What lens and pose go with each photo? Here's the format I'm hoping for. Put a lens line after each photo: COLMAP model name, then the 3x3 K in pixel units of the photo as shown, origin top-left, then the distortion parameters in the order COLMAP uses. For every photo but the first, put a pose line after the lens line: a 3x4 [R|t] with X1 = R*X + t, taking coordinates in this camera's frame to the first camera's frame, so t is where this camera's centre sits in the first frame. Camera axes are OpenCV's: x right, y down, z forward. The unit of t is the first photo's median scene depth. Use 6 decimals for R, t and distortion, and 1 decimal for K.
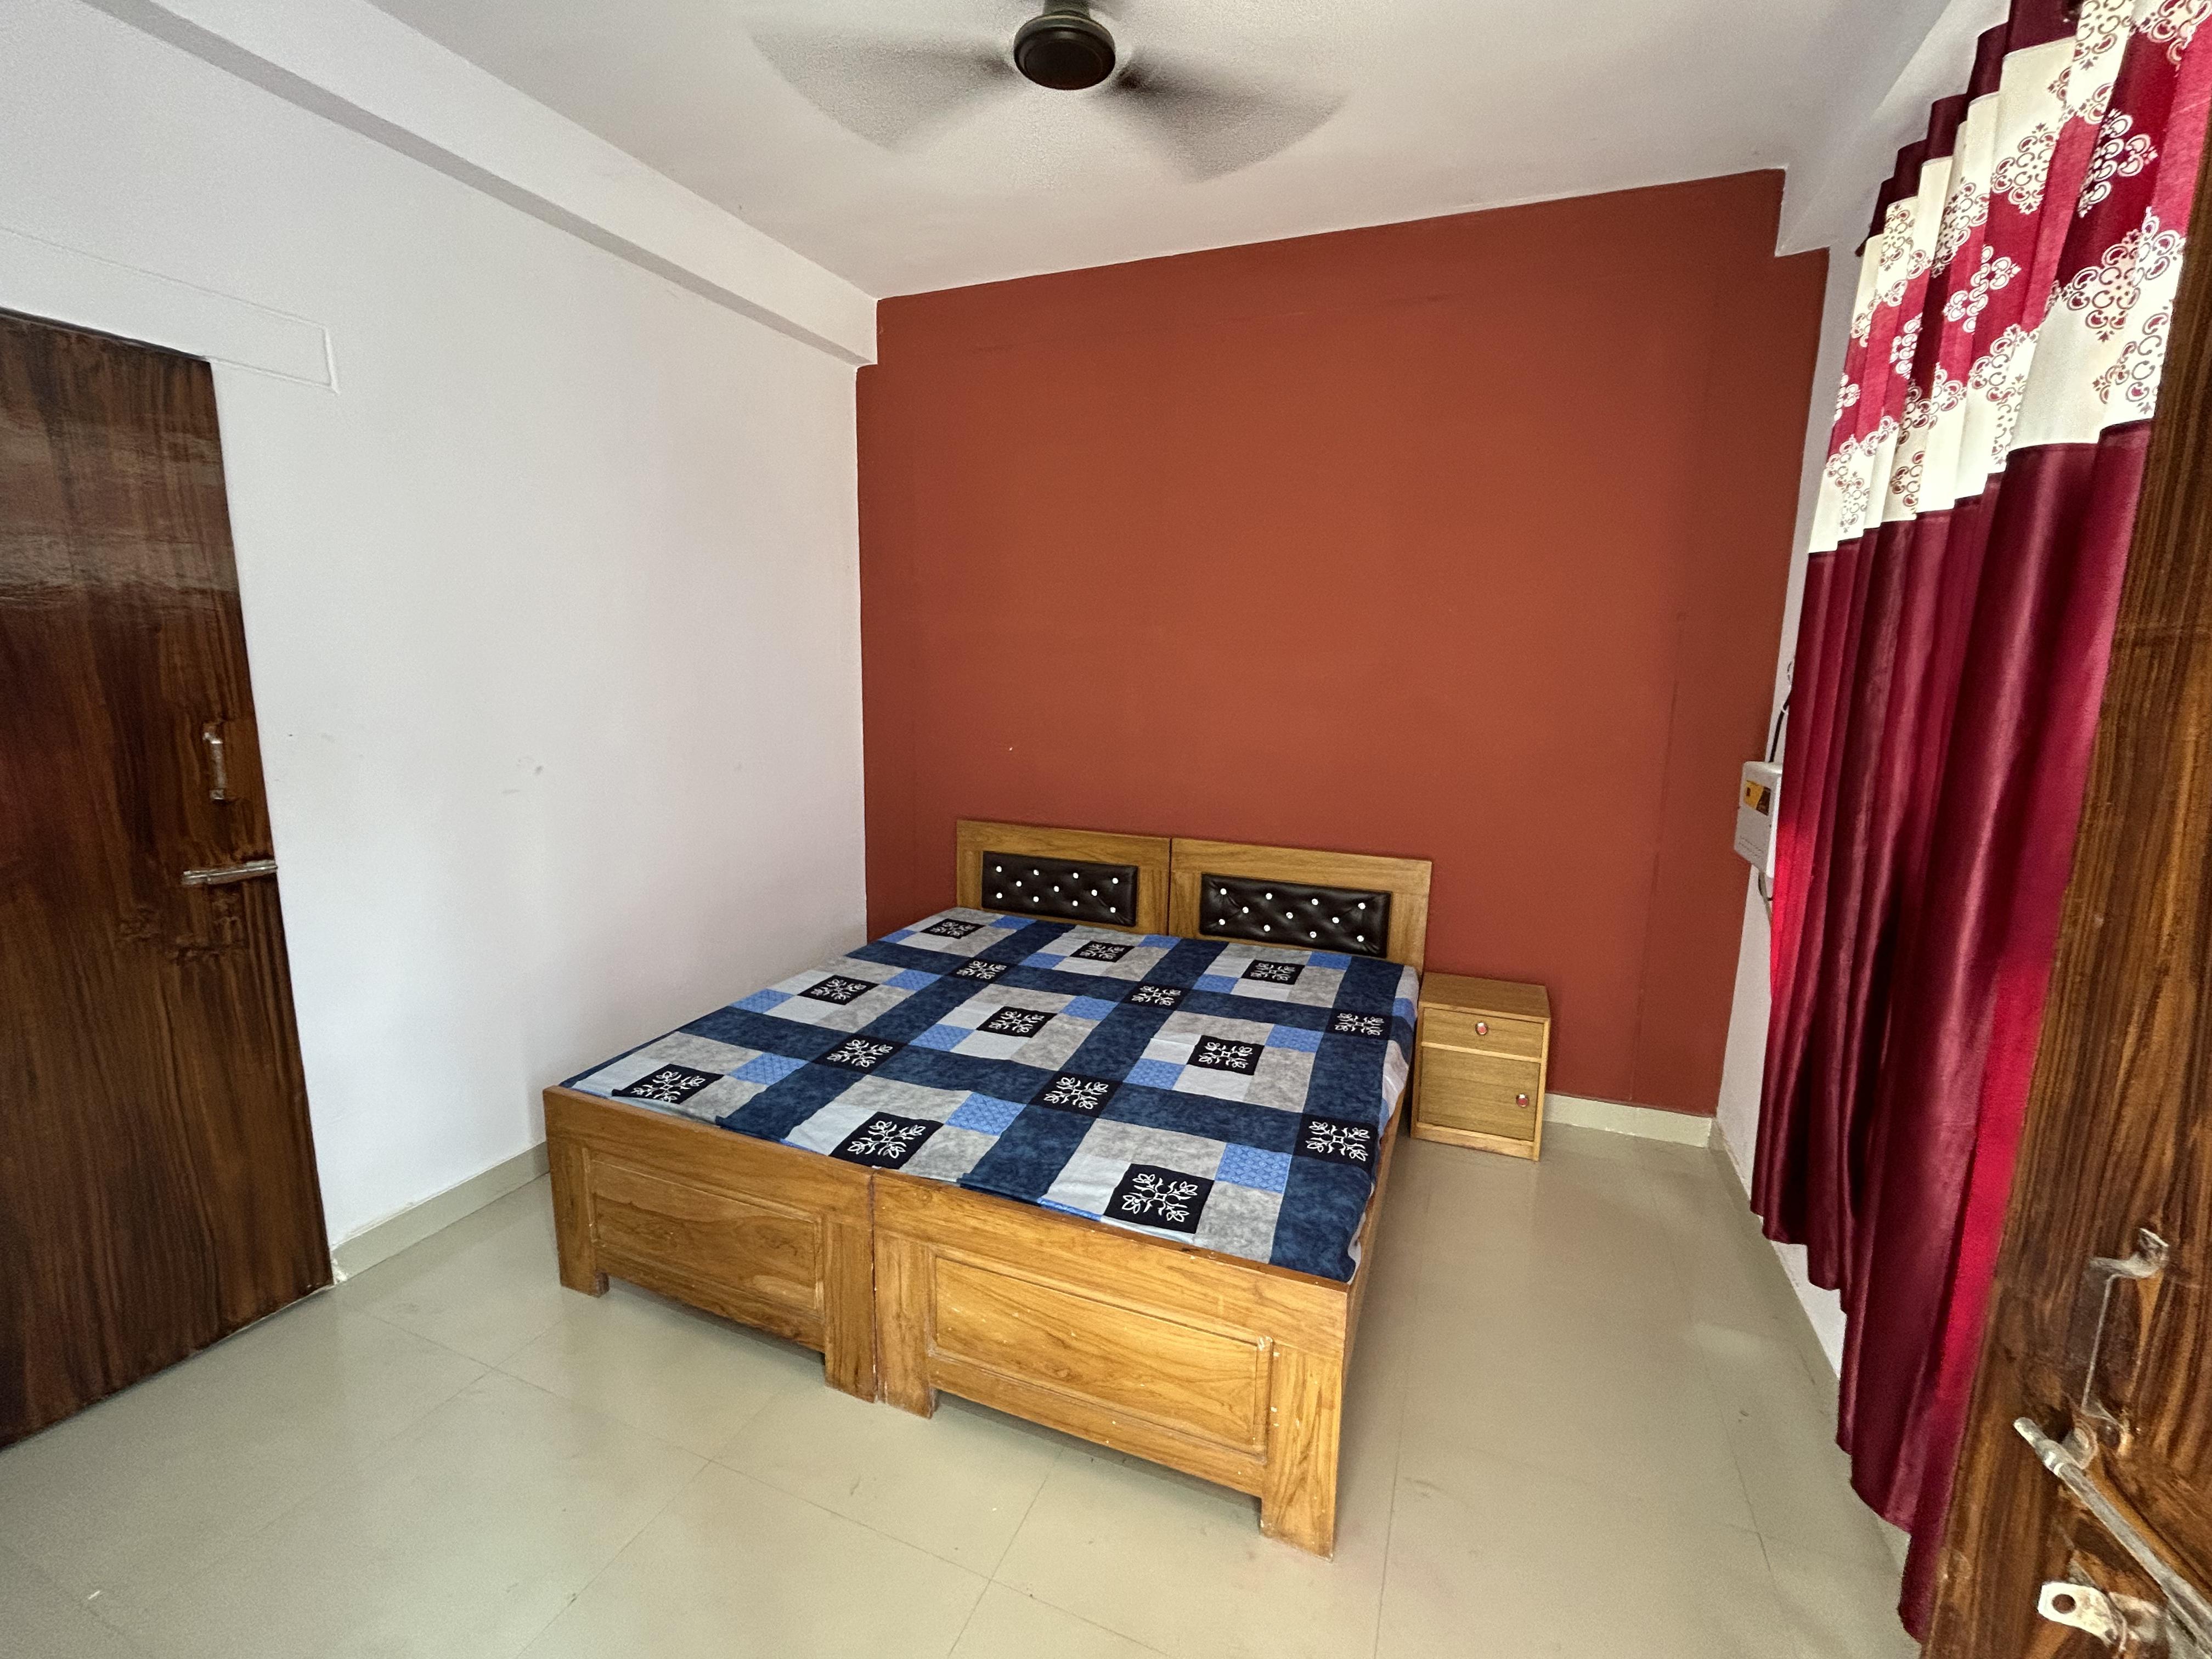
lens RADIAL K [[935.4, 0, 1101.2], [0, 935.4, 821.4], [0, 0, 1]] dist [-0.000345, 0.000002]
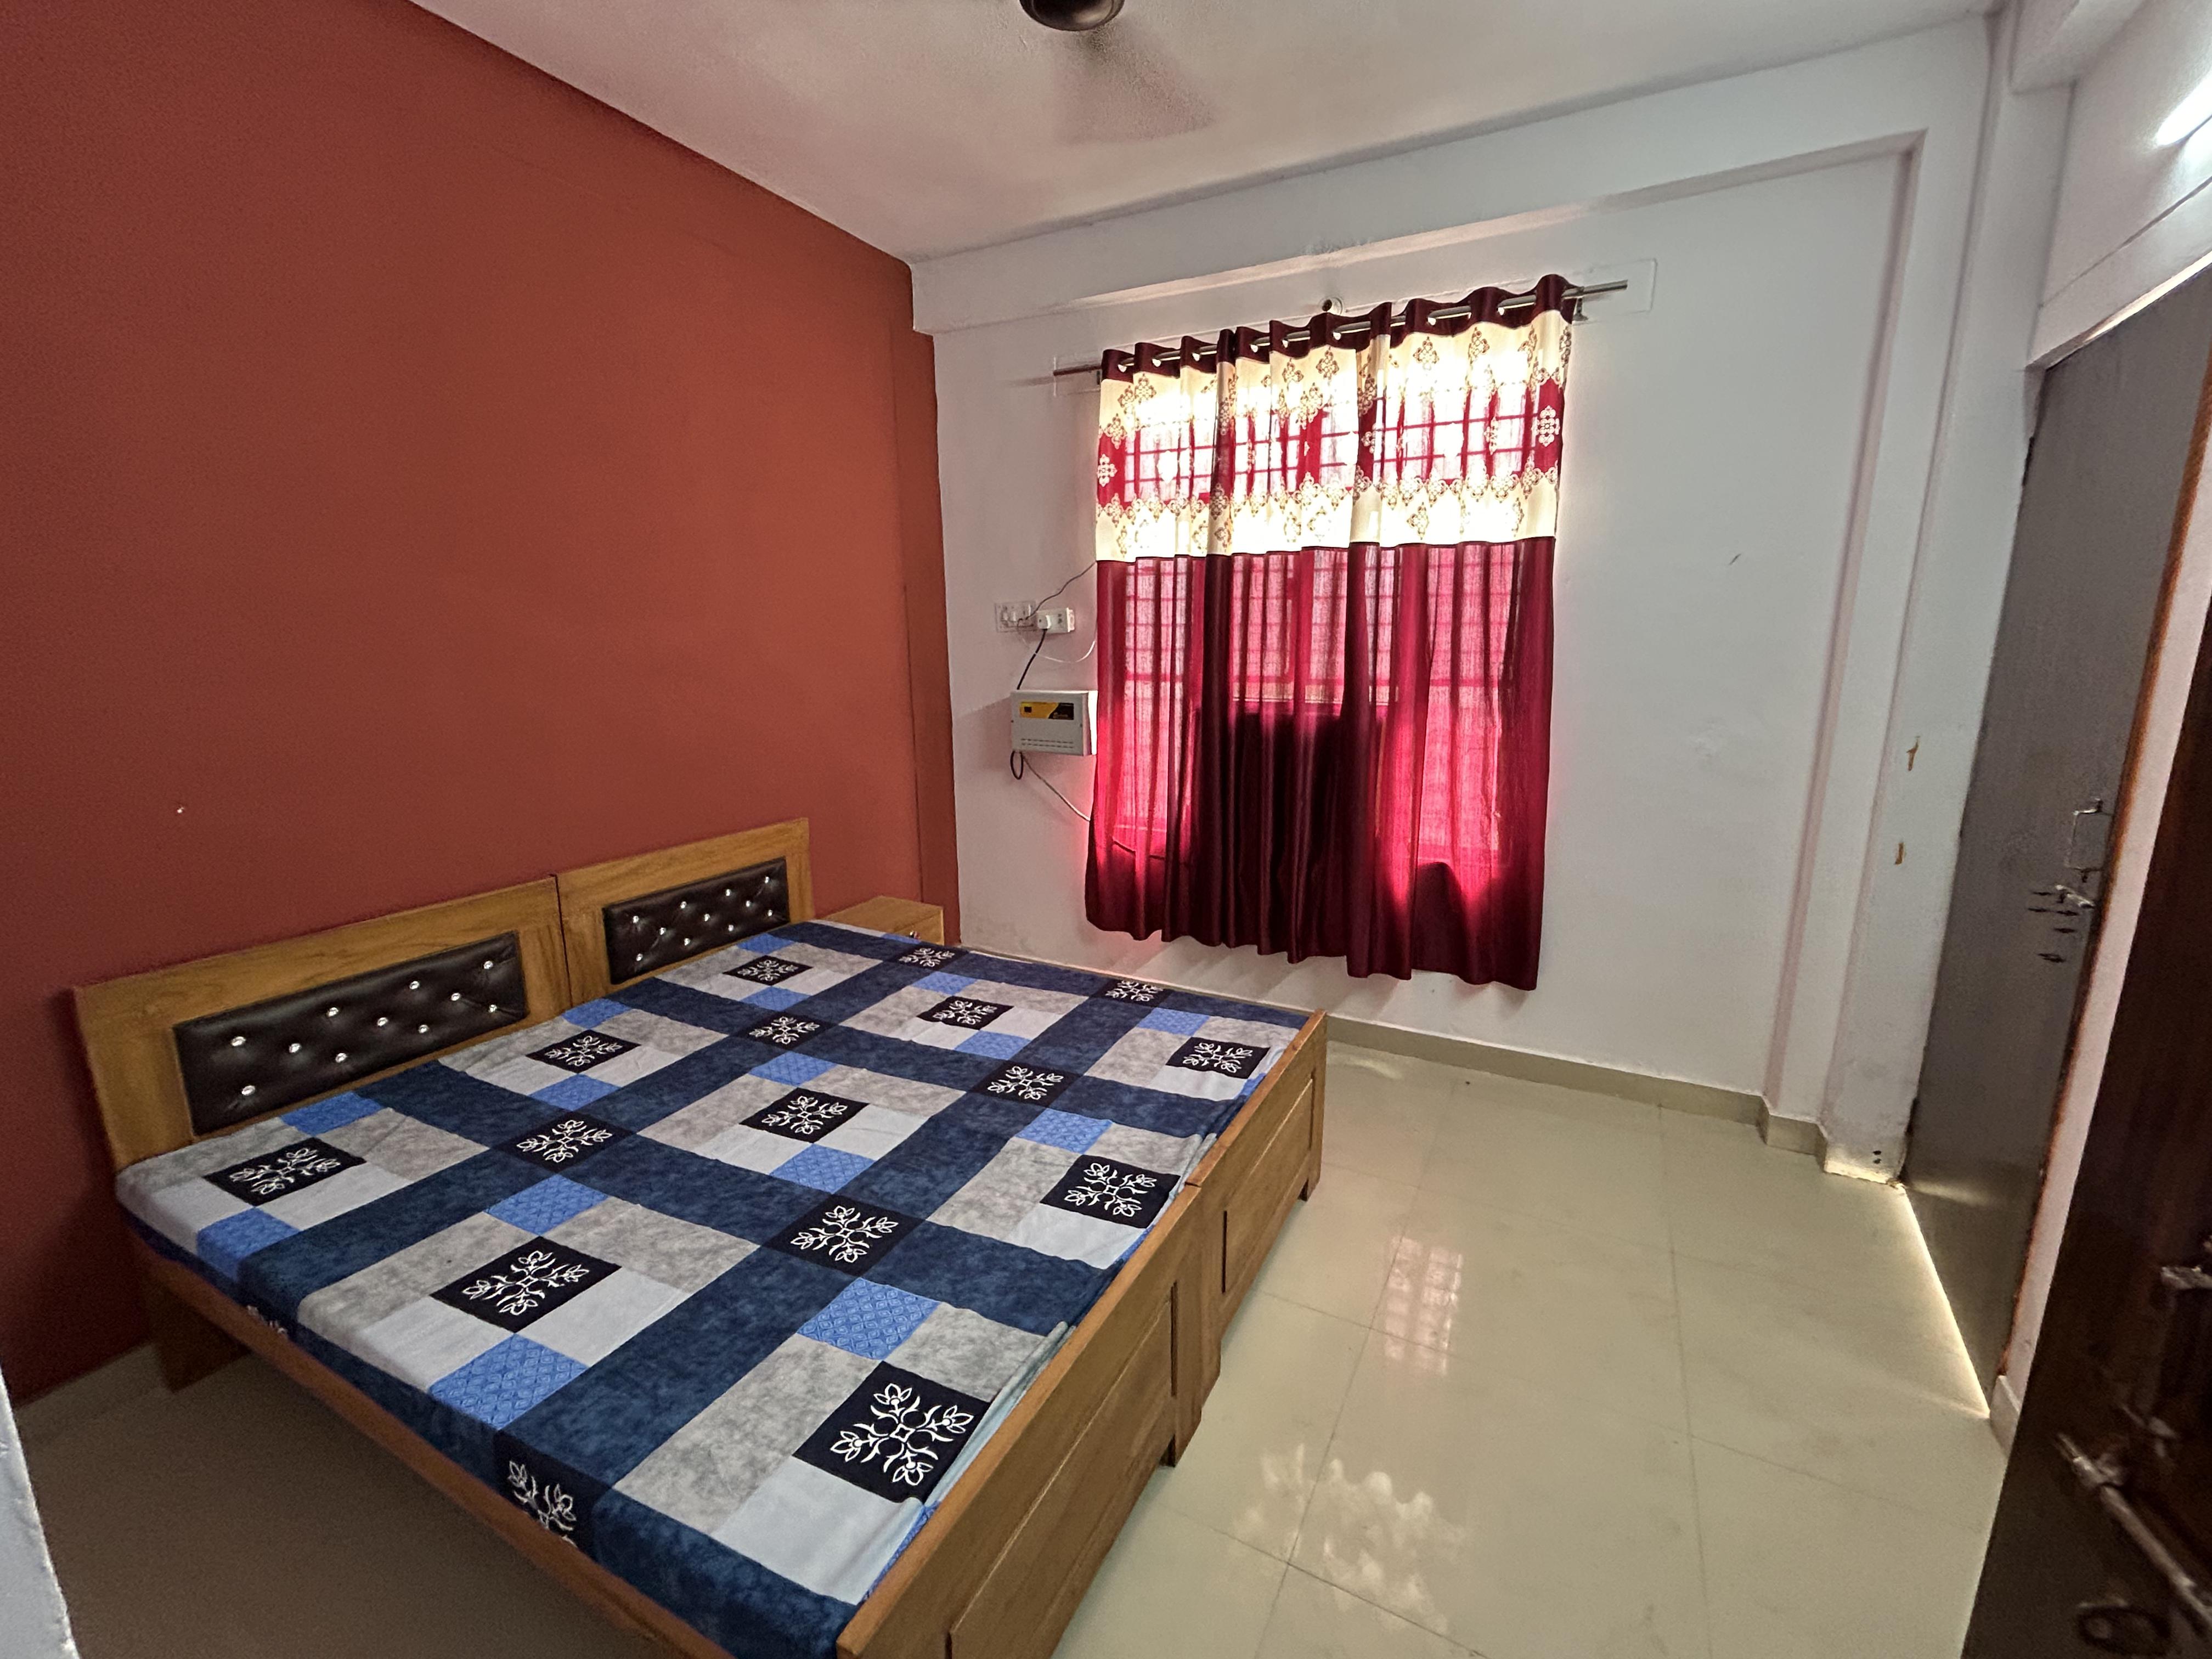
lens RADIAL K [[935.4, 0, 1101.2], [0, 935.4, 821.4], [0, 0, 1]] dist [-0.000345, 0.000002]
pose [[0.110854, -0.219430, 0.969310, -0.673257], [0.170173, 0.965108, 0.199017, -0.112746], [-0.979159, 0.142888, 0.144327, 0.561532]]
